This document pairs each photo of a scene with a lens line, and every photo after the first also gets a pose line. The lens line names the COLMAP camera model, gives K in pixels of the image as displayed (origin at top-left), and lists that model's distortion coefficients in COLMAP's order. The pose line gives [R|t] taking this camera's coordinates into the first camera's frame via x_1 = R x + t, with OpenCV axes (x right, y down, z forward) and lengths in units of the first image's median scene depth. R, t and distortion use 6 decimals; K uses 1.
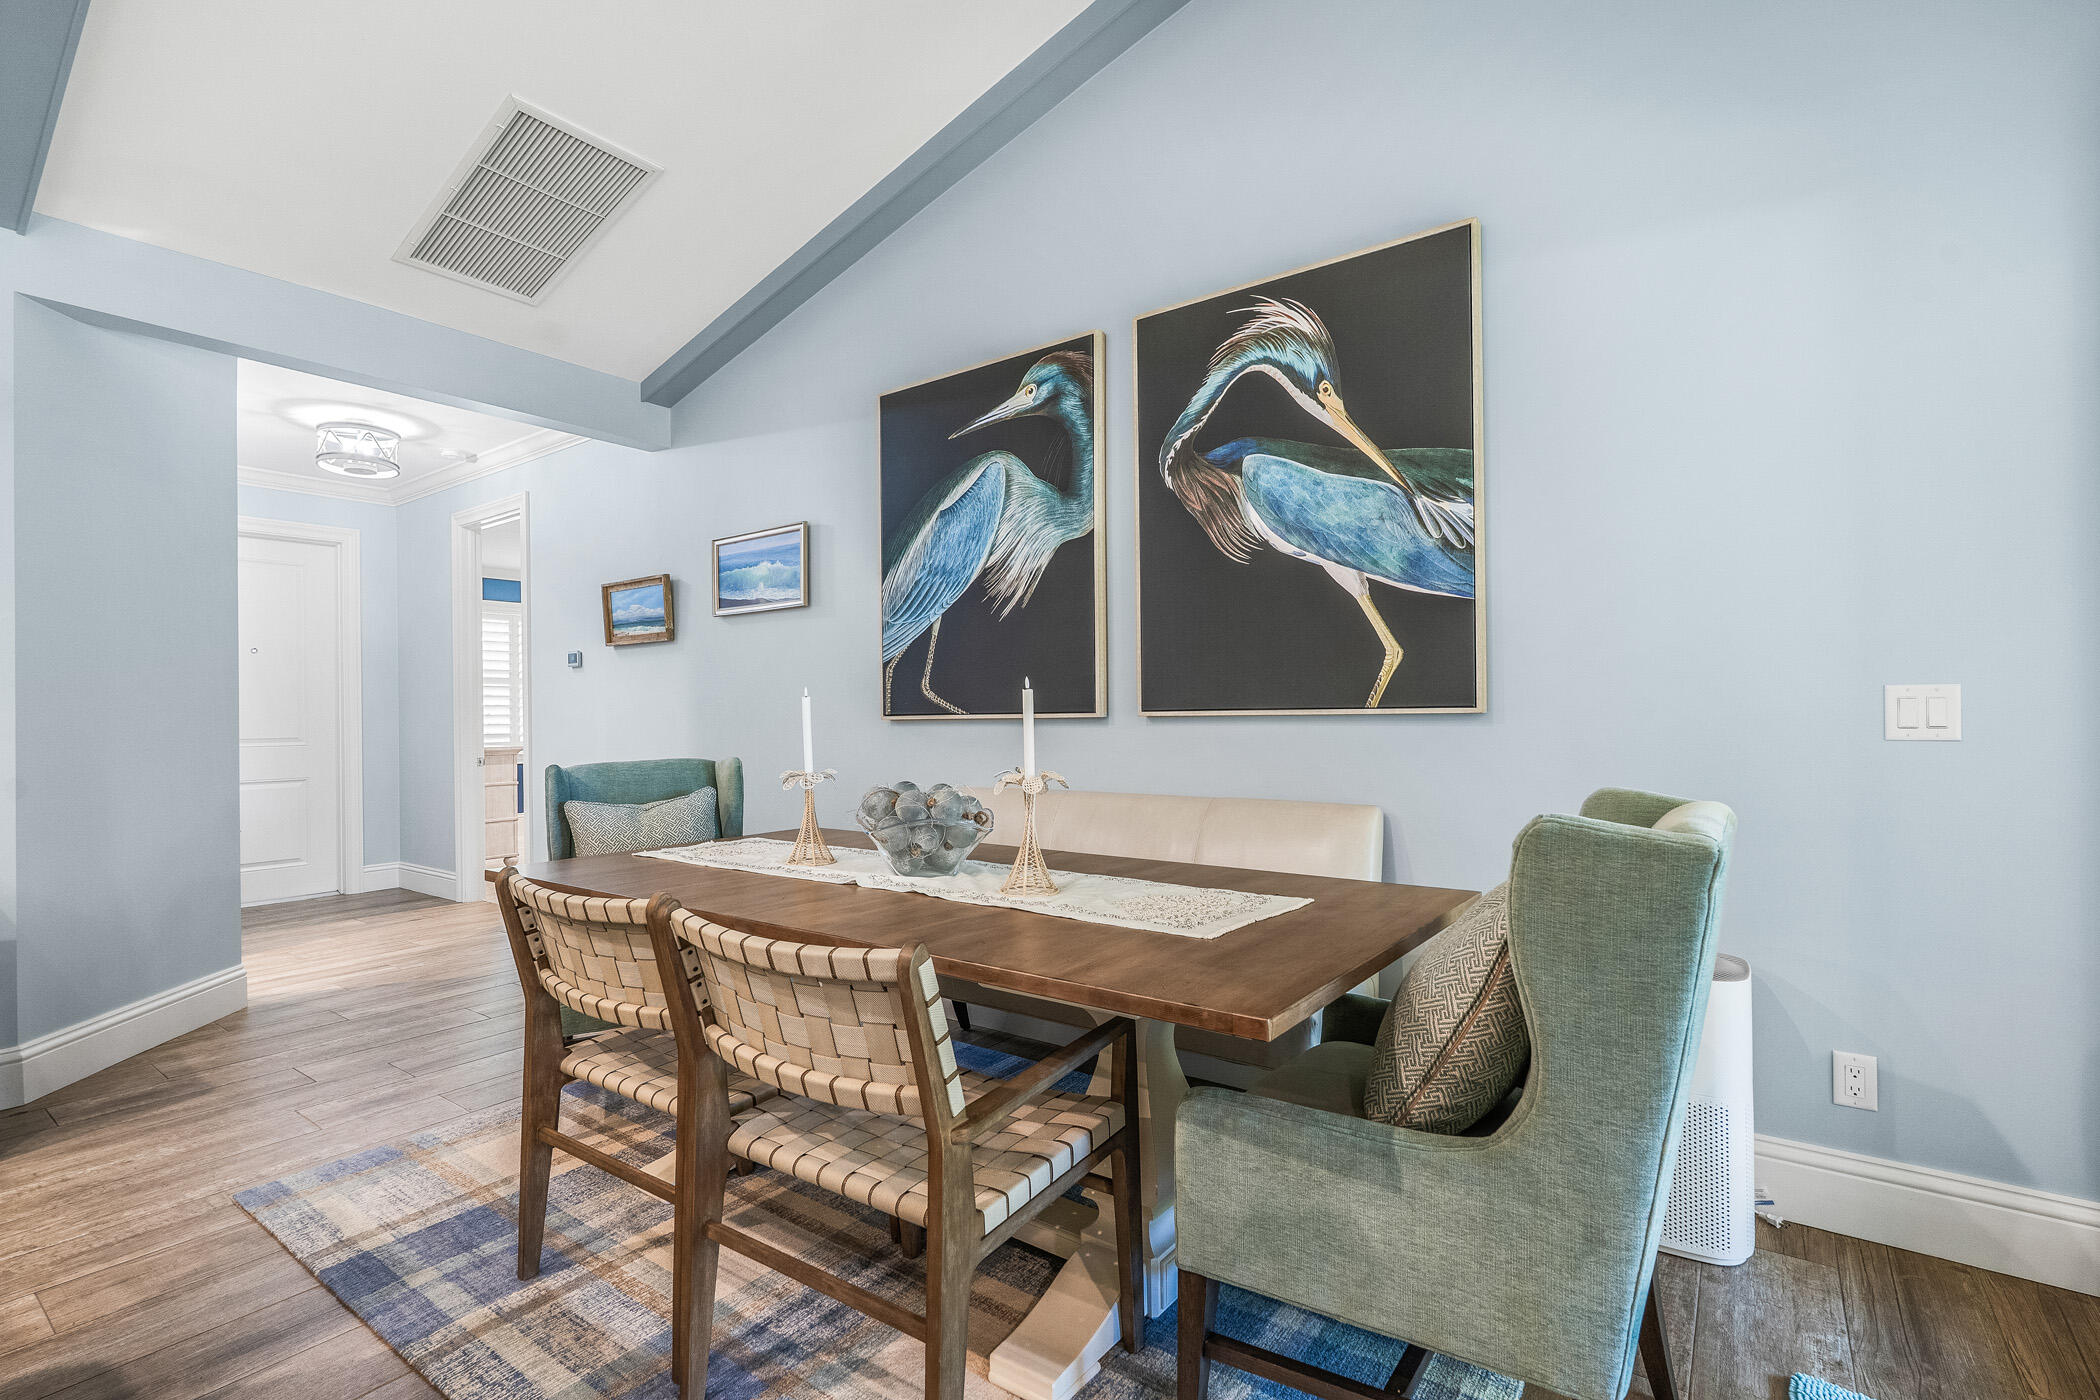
lens RADIAL K [[930.0, 0, 1050.9], [0, 930.0, 708.0], [0, 0, 1]] dist [-0.003467, -0.000475]
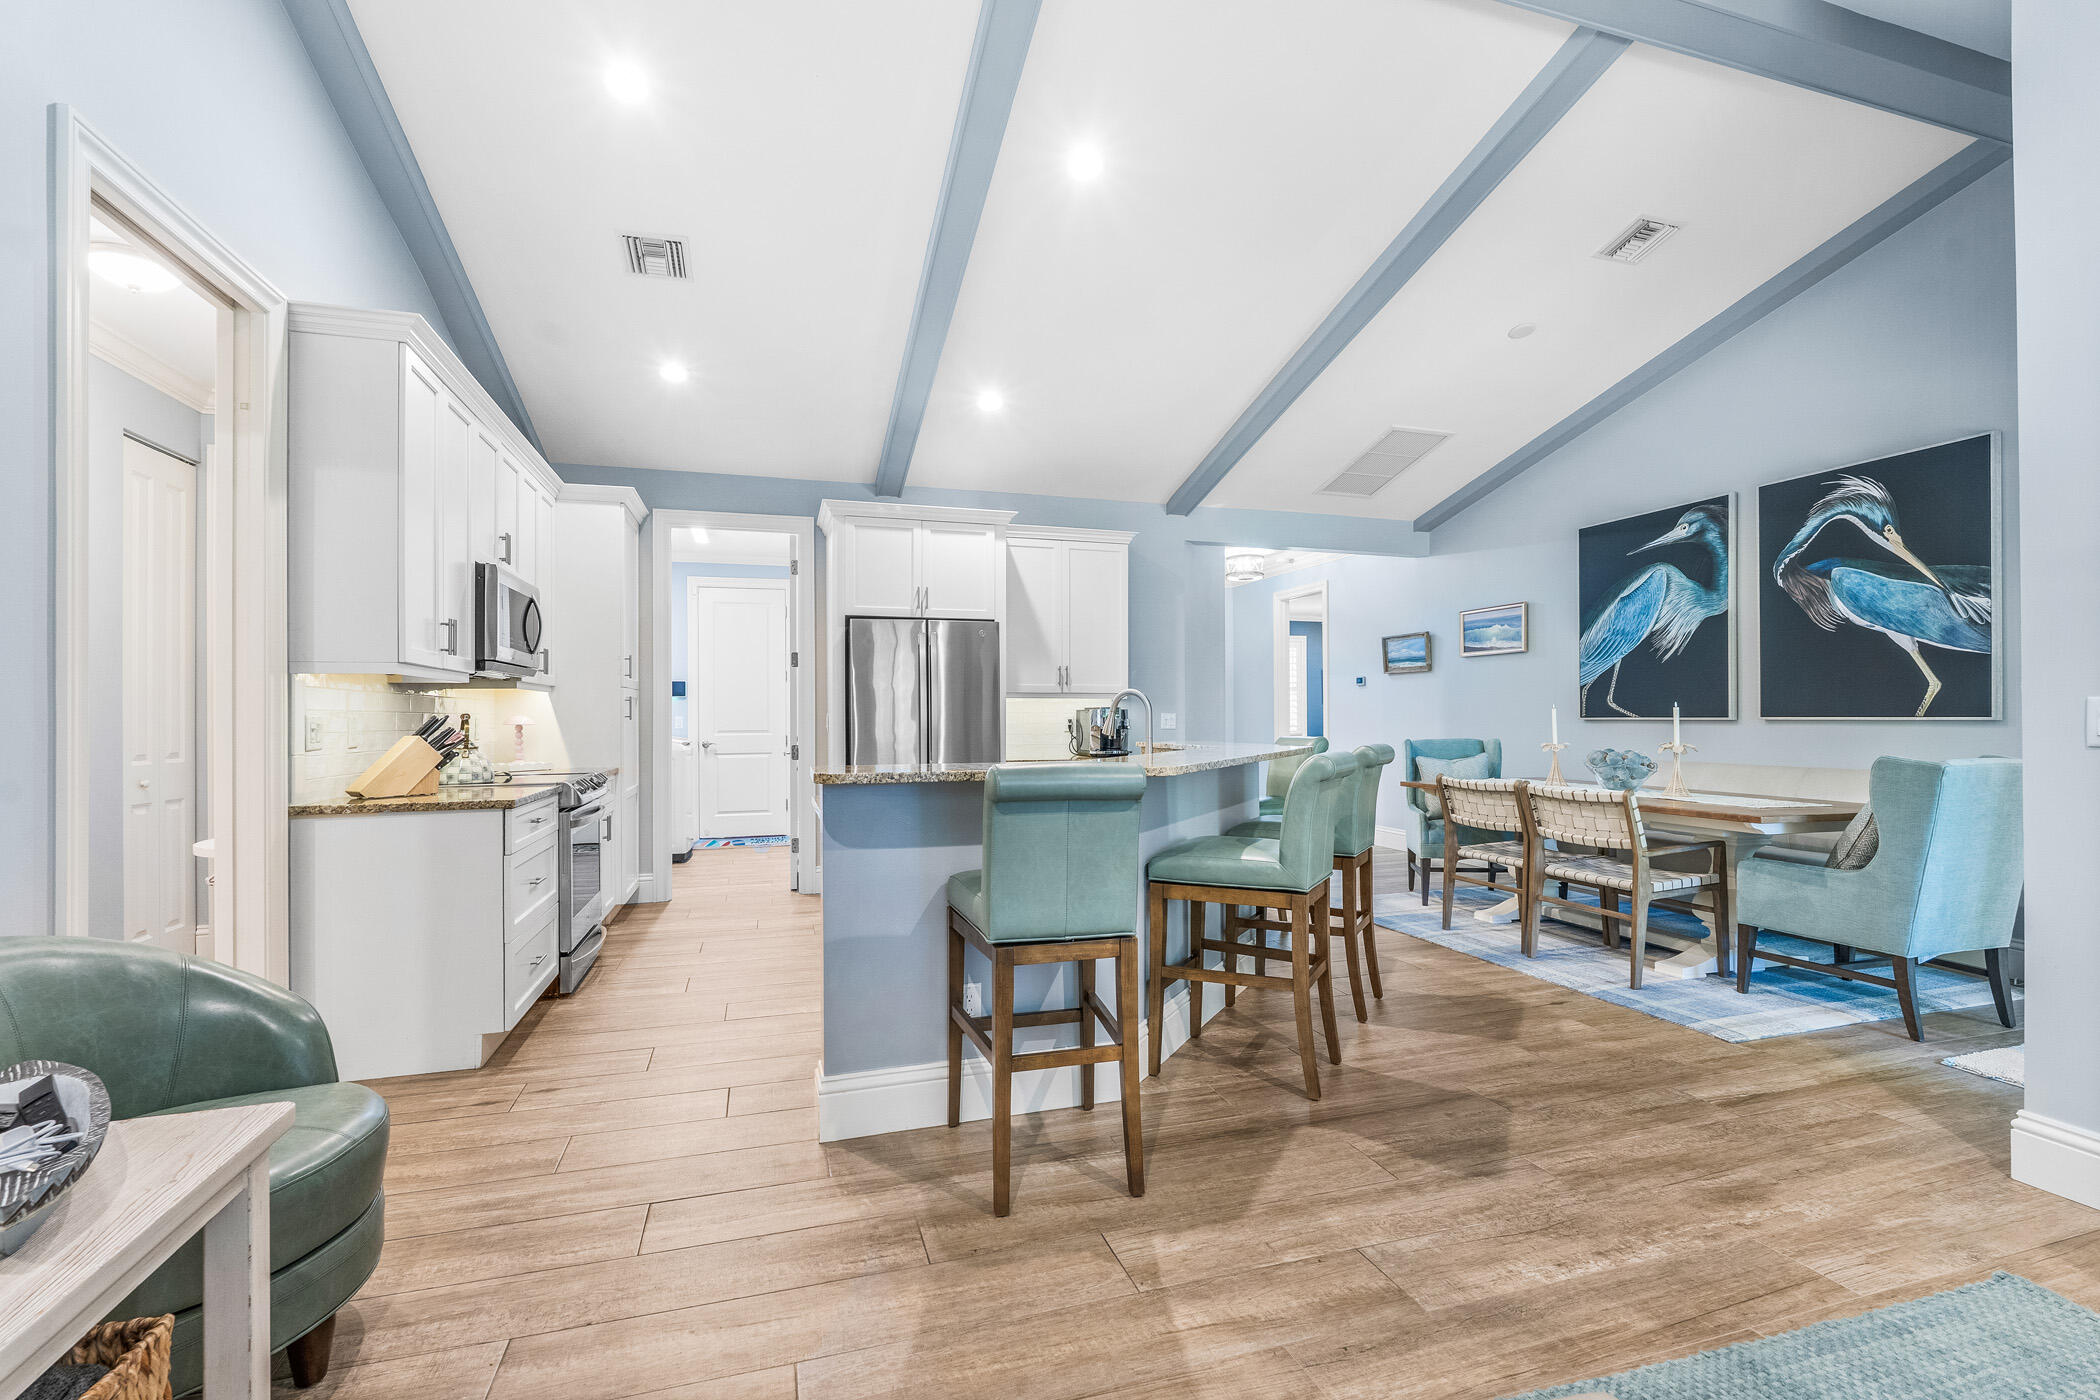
lens RADIAL K [[930.0, 0, 1050.9], [0, 930.0, 708.0], [0, 0, 1]] dist [-0.003467, -0.000475]
pose [[0.803559, 0.005421, -0.595200, 0.066710], [-0.003405, 0.999984, 0.004512, -0.015961], [0.595215, -0.001599, 0.803565, -1.183271]]
